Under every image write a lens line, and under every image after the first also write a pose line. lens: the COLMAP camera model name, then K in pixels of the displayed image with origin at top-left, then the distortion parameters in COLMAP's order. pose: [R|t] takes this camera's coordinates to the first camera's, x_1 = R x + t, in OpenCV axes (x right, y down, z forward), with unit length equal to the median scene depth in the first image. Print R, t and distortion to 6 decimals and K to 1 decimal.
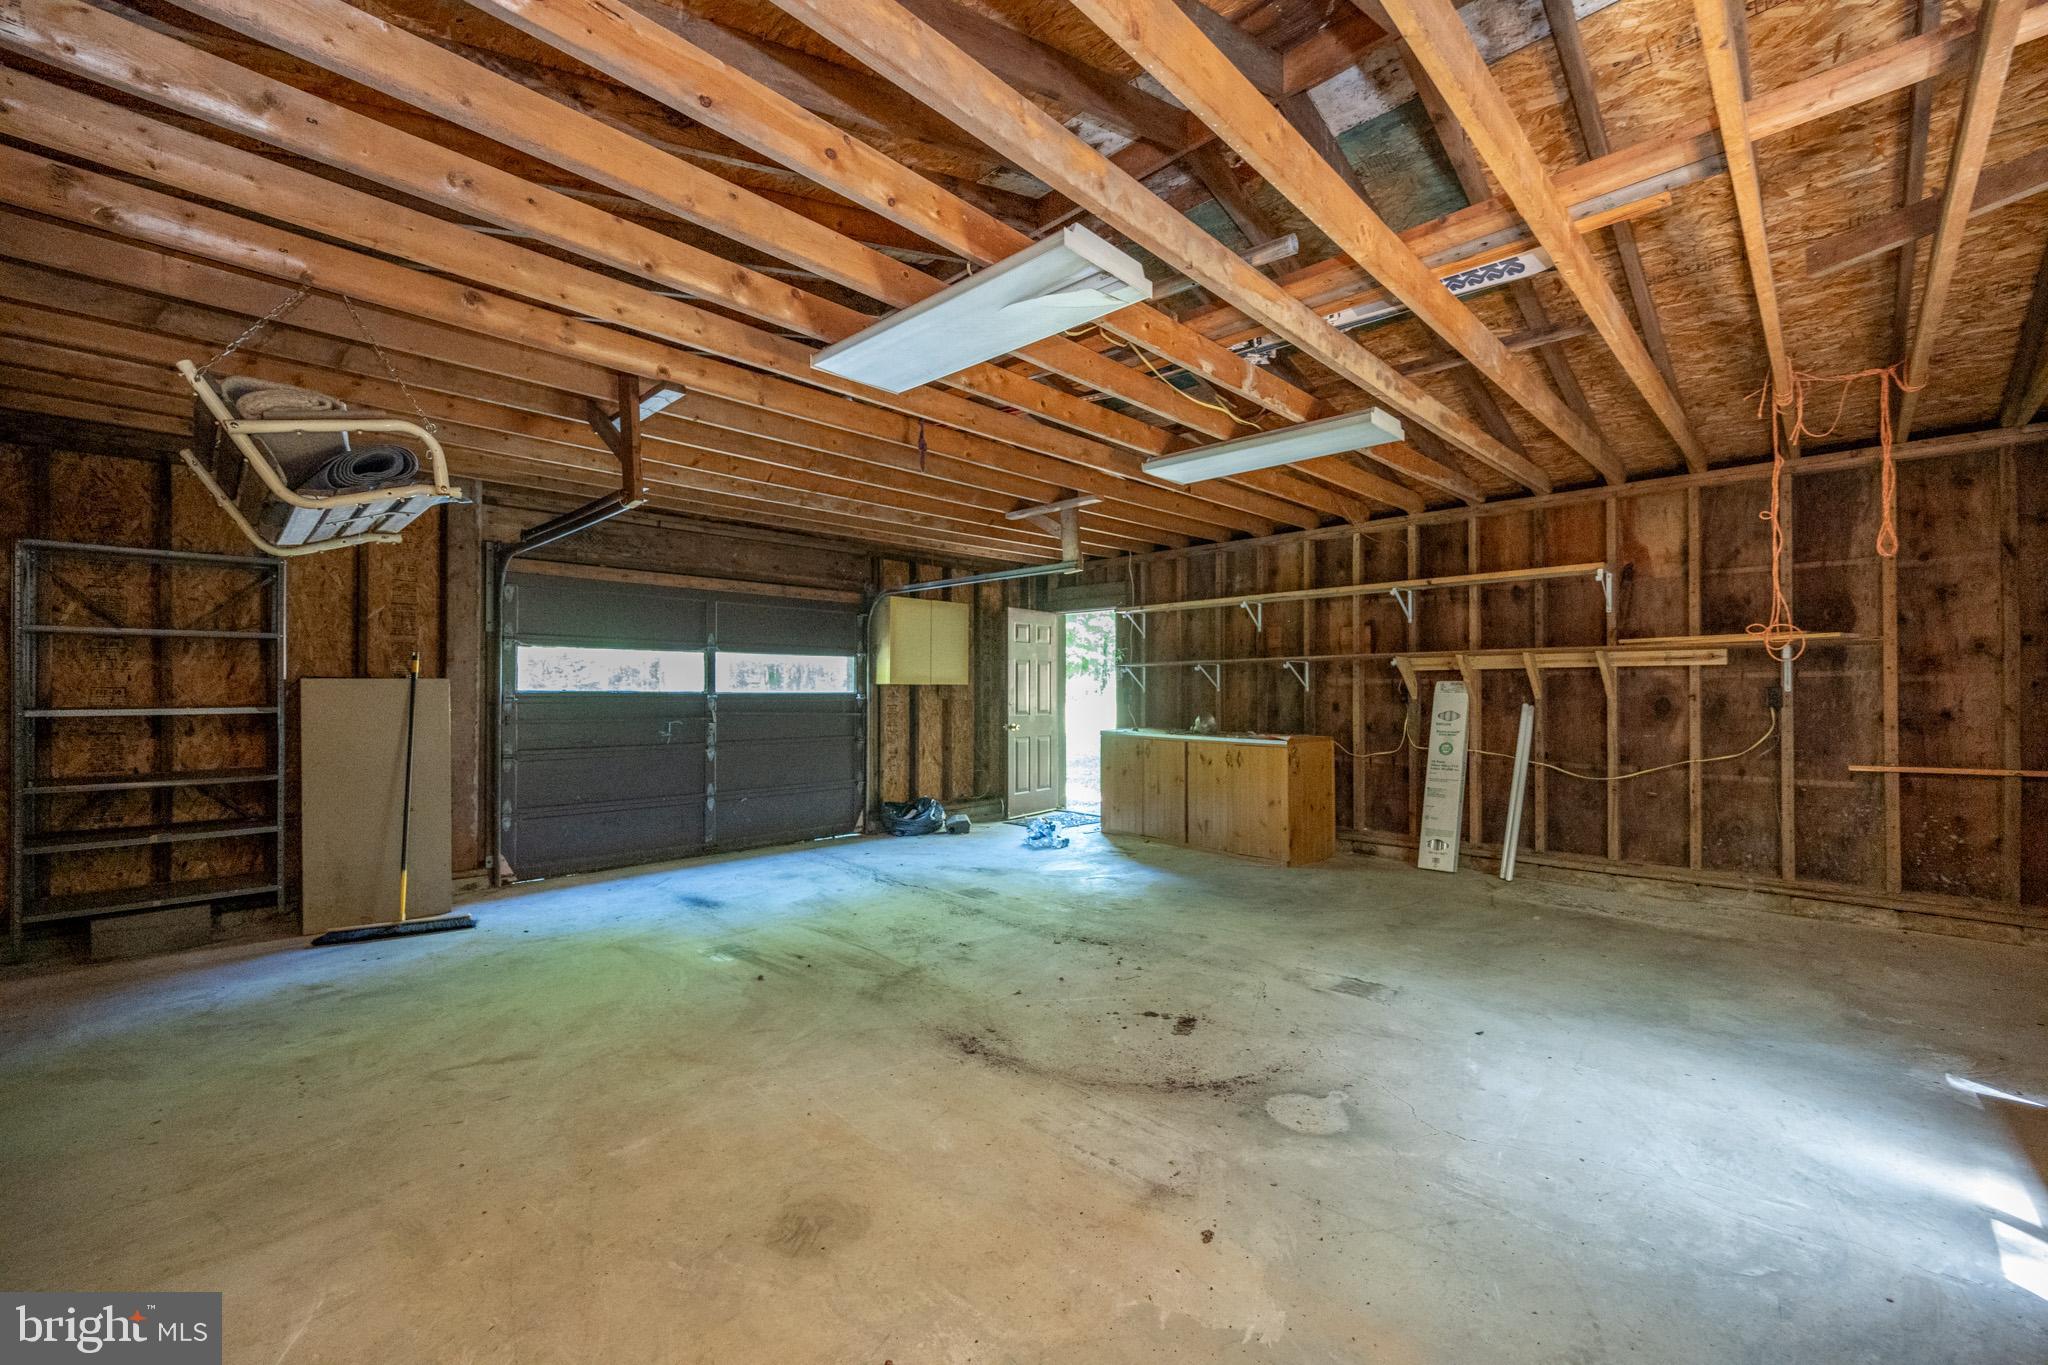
lens RADIAL K [[832.0, 0, 966.0], [0, 832.0, 656.5], [0, 0, 1]] dist [0.000602, -0.000142]
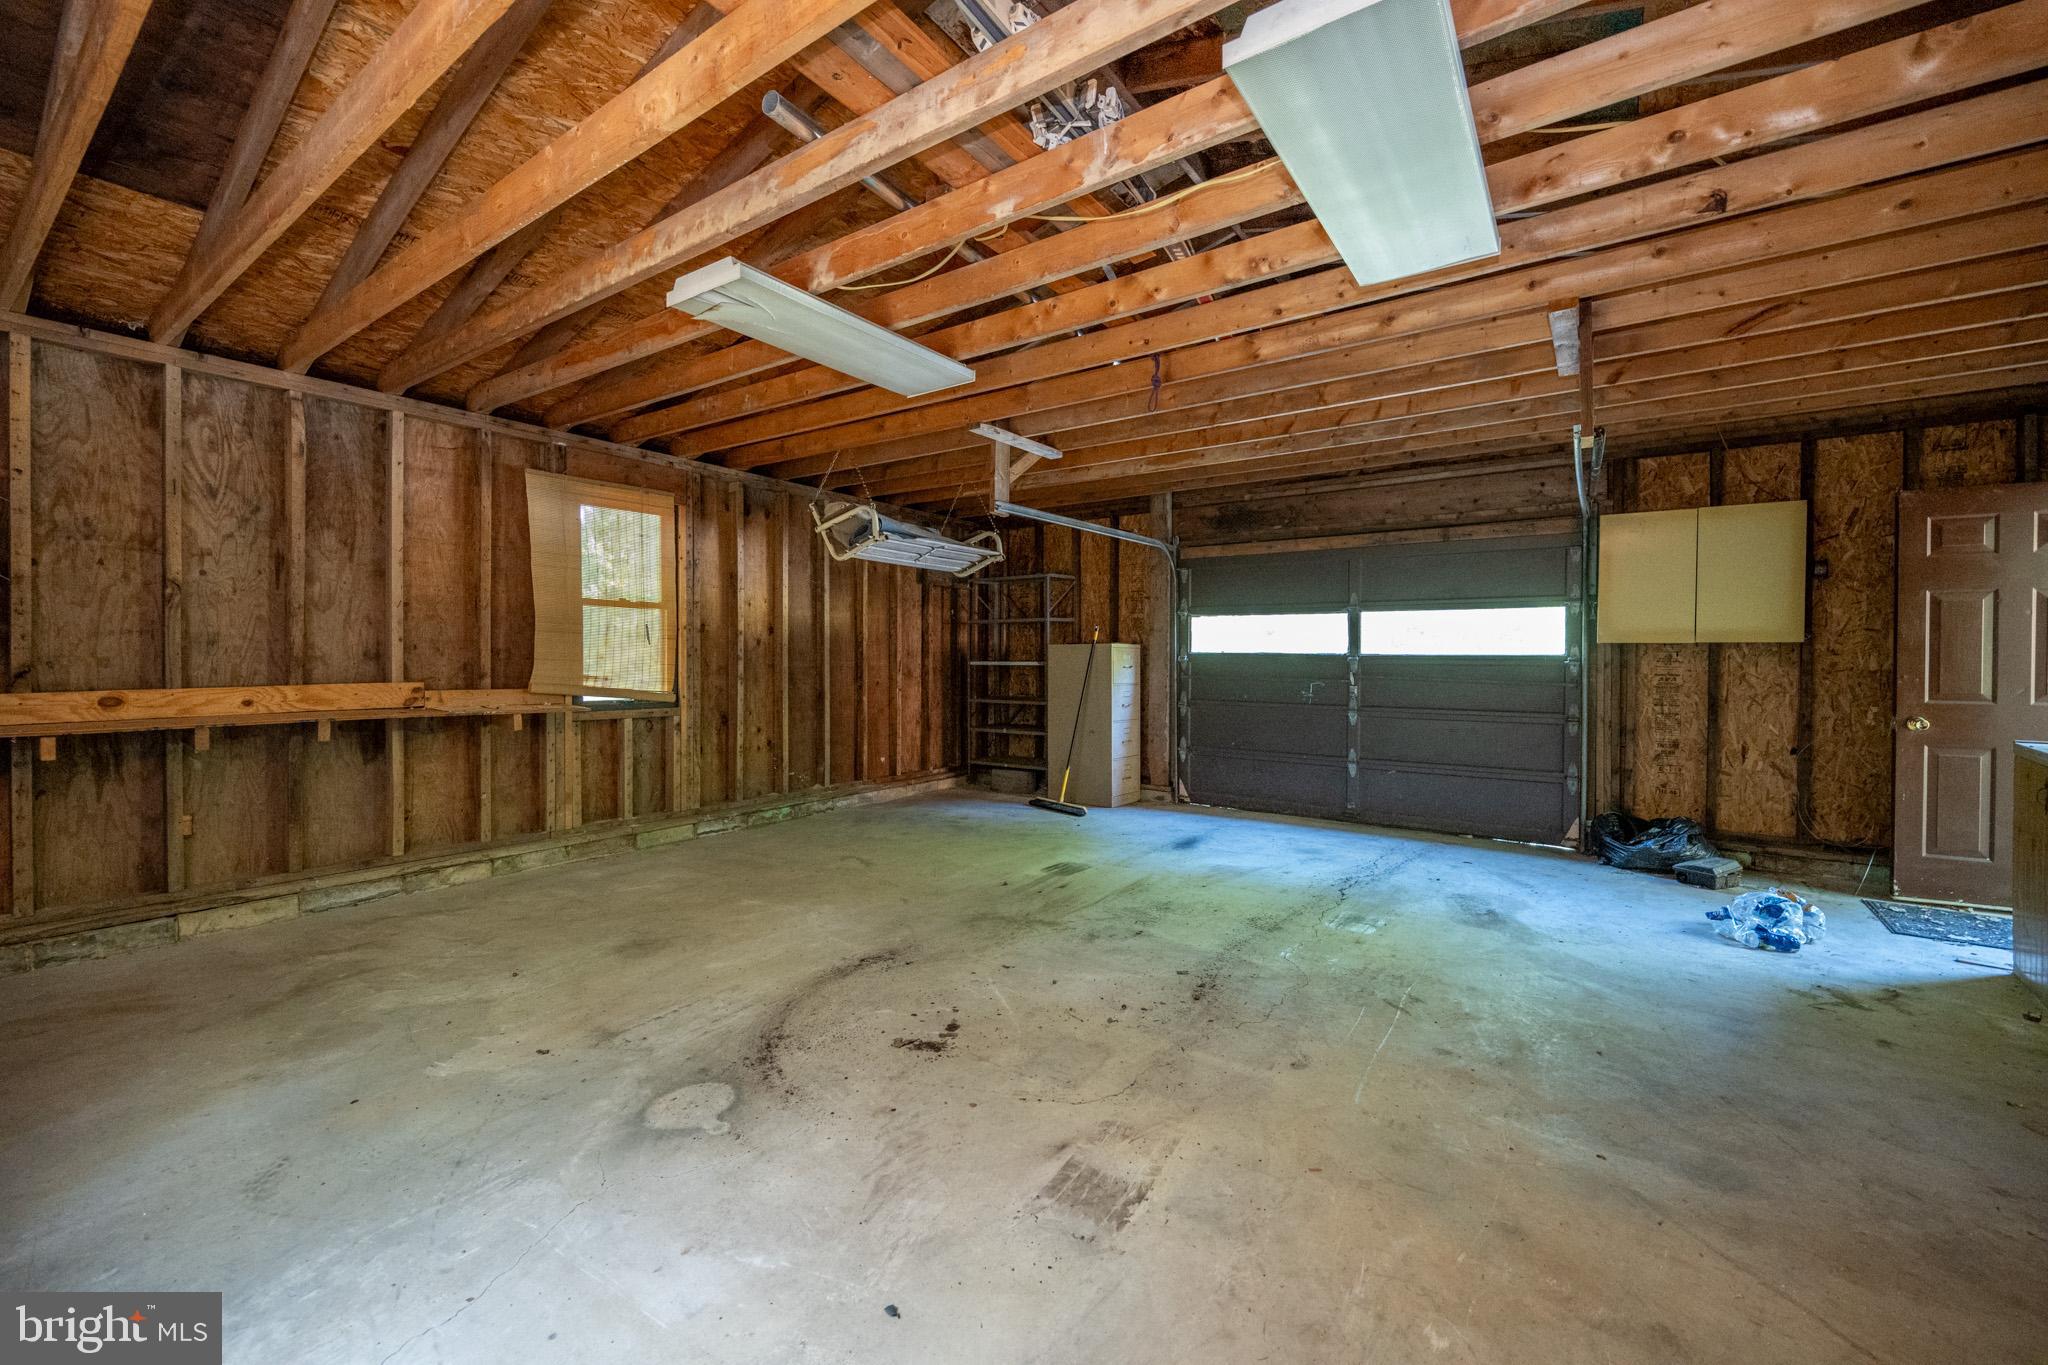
lens RADIAL K [[798.6, 0, 1053.2], [0, 798.6, 637.7], [0, 0, 1]] dist [-0.002115, -0.000211]
pose [[0.213499, -0.018563, -0.976767, 0.904517], [0.037042, 0.999254, -0.010894, 0.037015], [0.976241, -0.033855, 0.214027, 0.807089]]
